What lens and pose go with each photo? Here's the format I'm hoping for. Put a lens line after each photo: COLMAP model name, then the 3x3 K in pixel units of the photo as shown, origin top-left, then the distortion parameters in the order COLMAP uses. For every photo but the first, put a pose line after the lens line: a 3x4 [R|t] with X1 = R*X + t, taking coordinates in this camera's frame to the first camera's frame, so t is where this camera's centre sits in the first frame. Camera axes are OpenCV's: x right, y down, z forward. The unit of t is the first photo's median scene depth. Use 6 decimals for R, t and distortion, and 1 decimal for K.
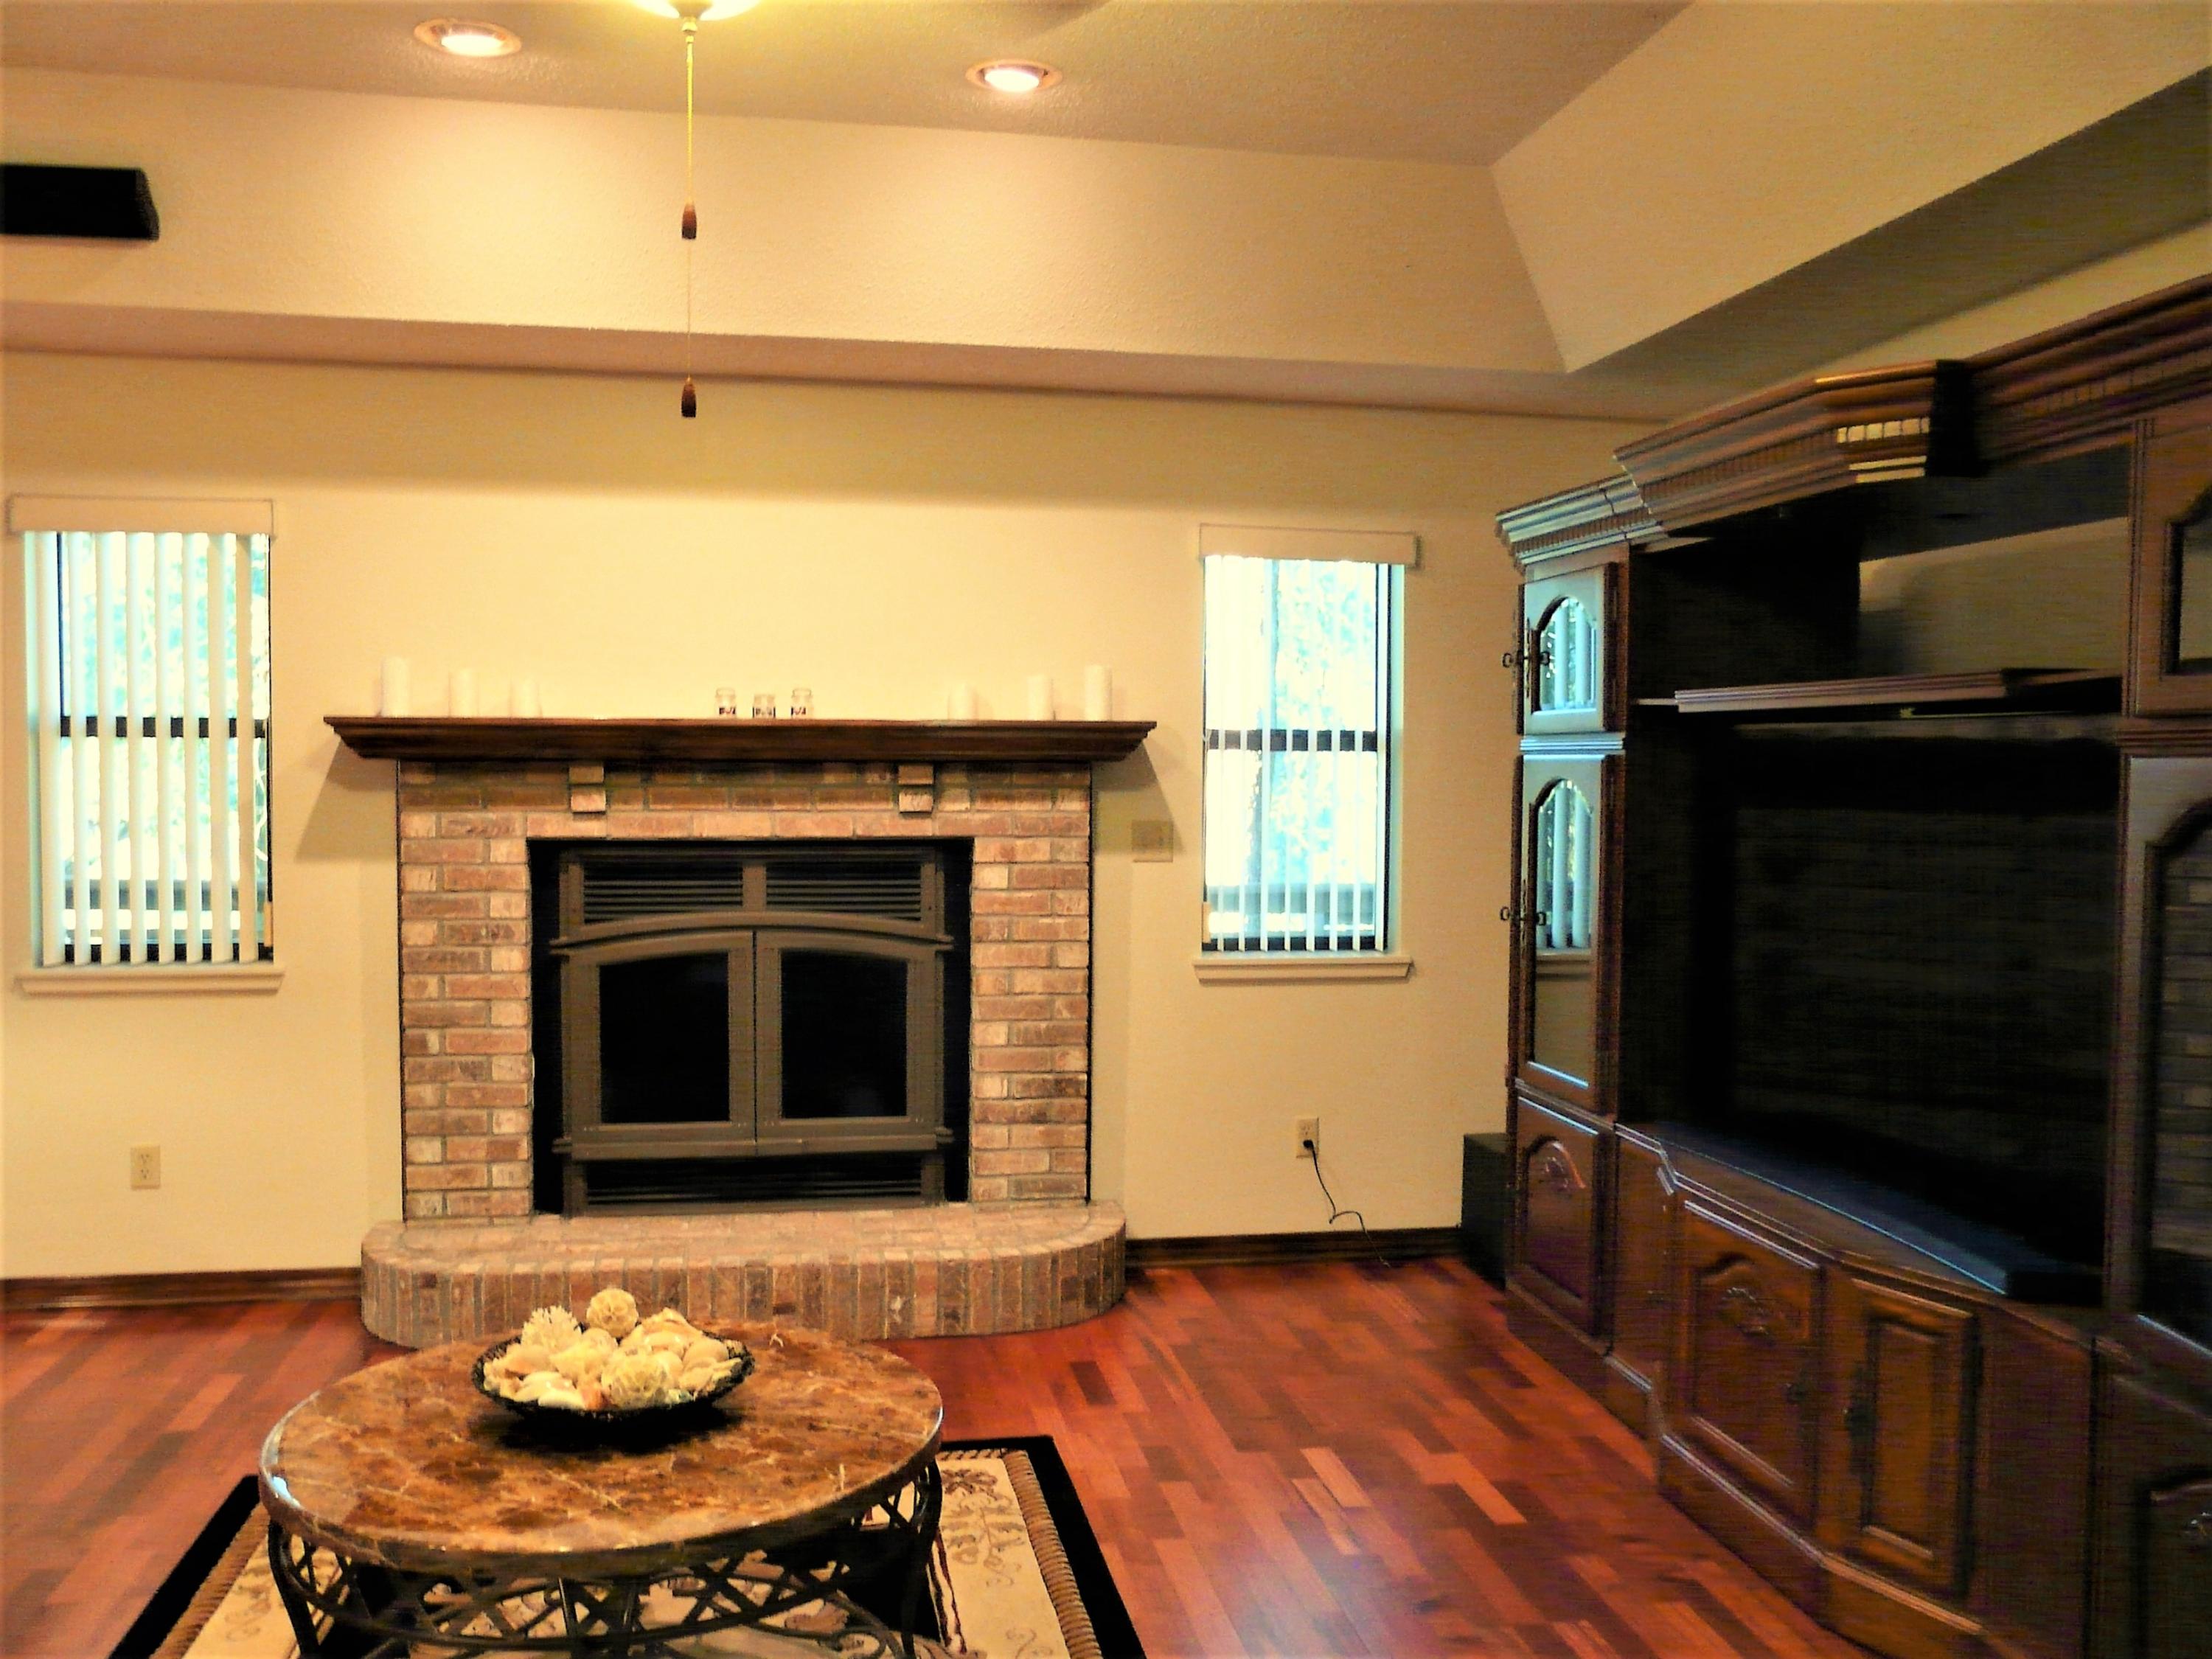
lens RADIAL K [[1840.9, 0, 1093.6], [0, 1840.9, 842.6], [0, 0, 1]] dist [-0.082809, 0.113001]
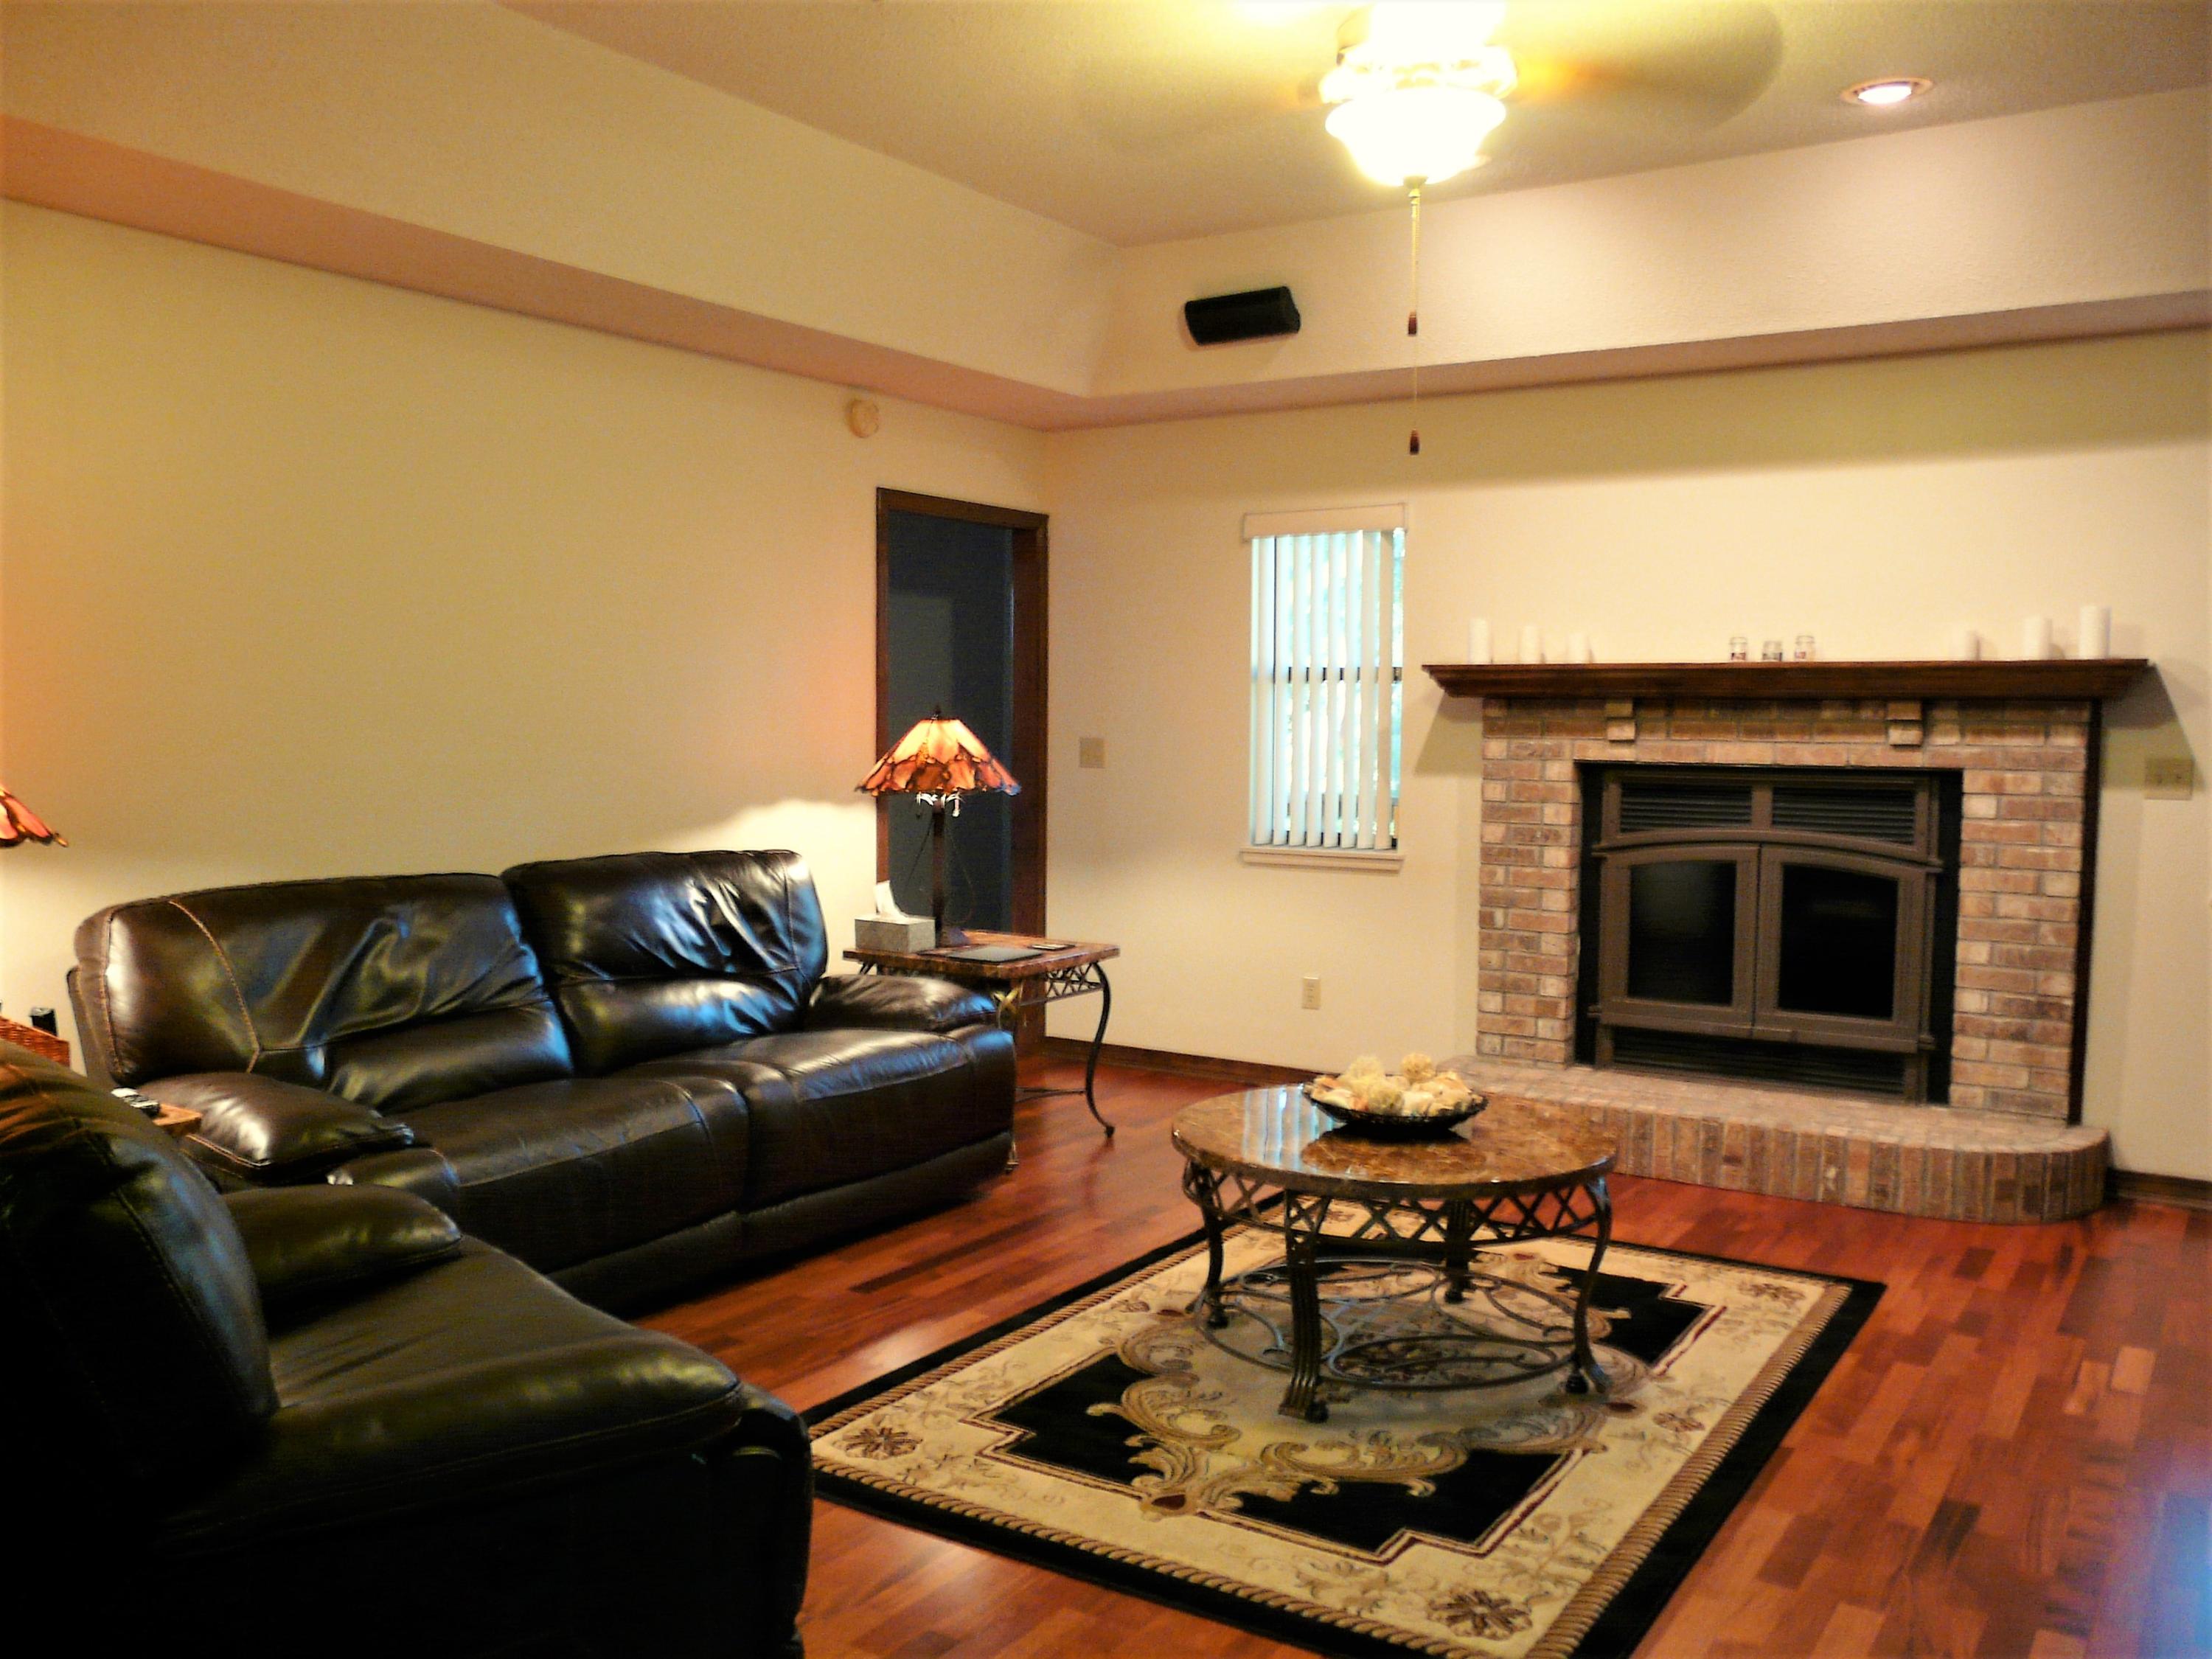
lens RADIAL K [[1840.9, 0, 1093.6], [0, 1840.9, 842.6], [0, 0, 1]] dist [-0.082809, 0.113001]
pose [[0.726712, 0.046994, -0.685333, 0.305781], [-0.033923, 0.998895, 0.032524, 0.023582], [0.686104, -0.000387, 0.727503, -0.131590]]
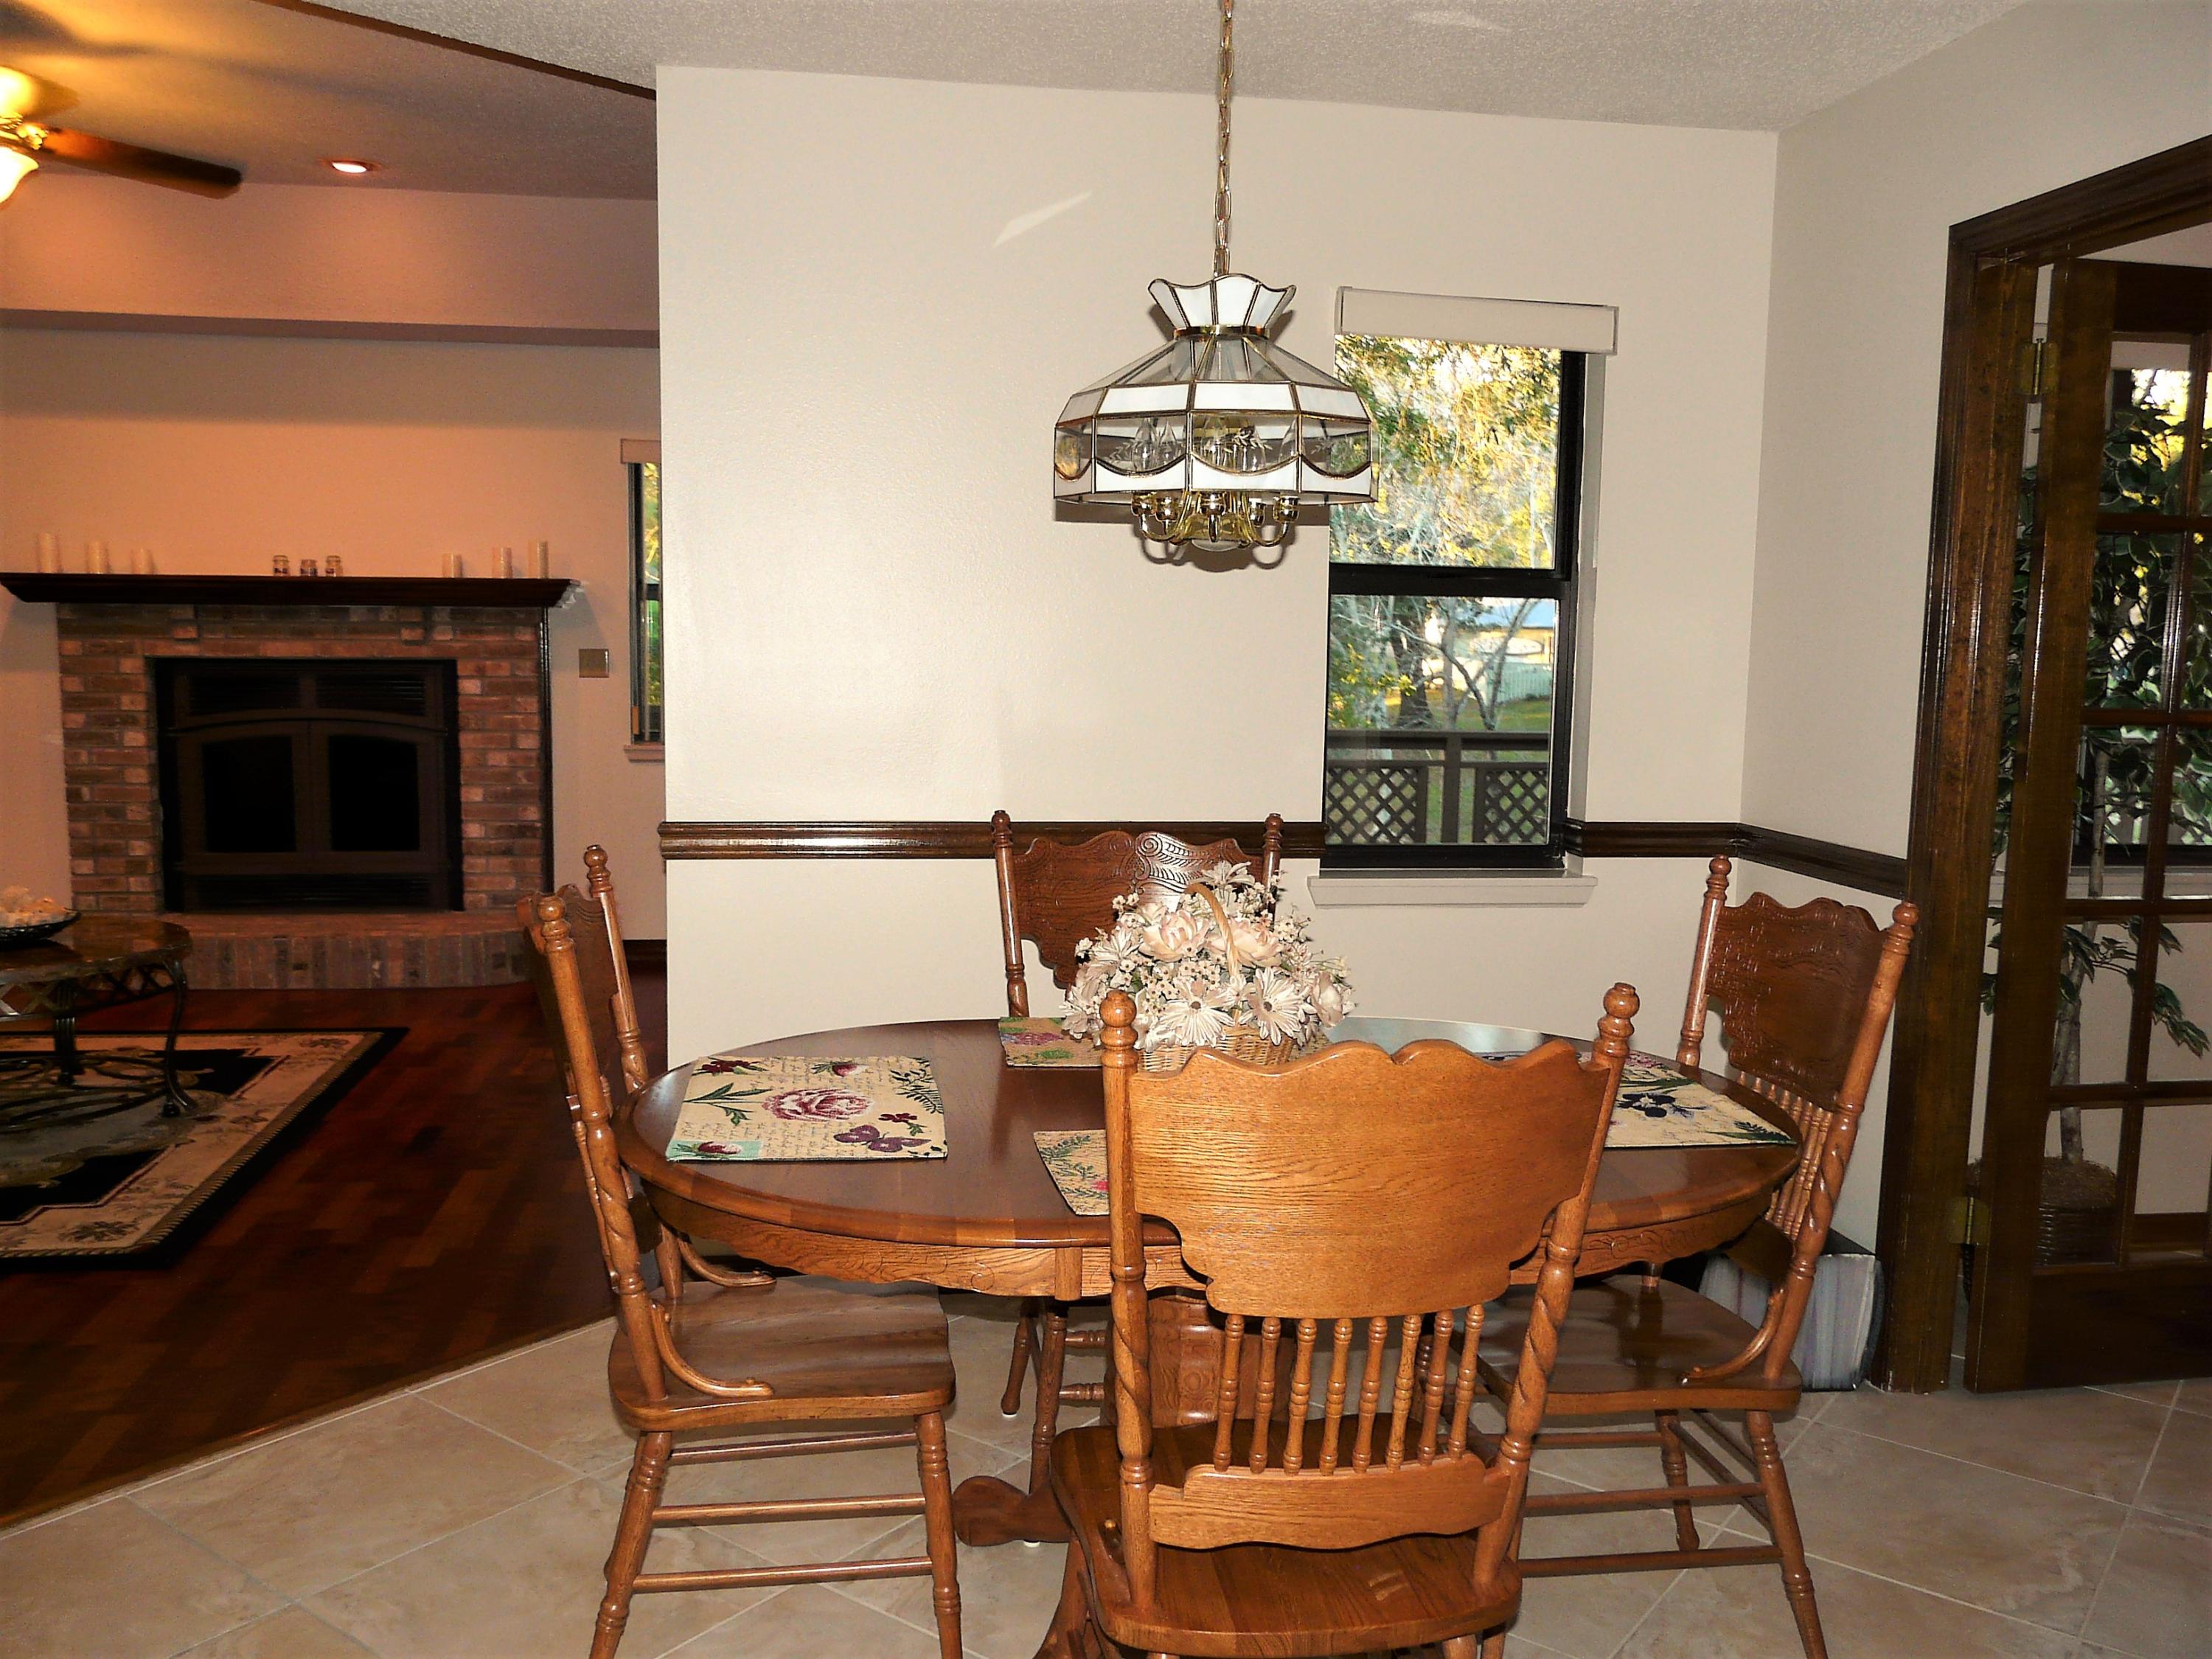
lens RADIAL K [[1840.9, 0, 1093.6], [0, 1840.9, 842.6], [0, 0, 1]] dist [-0.082809, 0.113001]
pose [[0.999368, 0.010476, -0.033958, 0.503808], [-0.008013, 0.997382, 0.071869, 0.035520], [0.034622, -0.071551, 0.996836, -0.446414]]
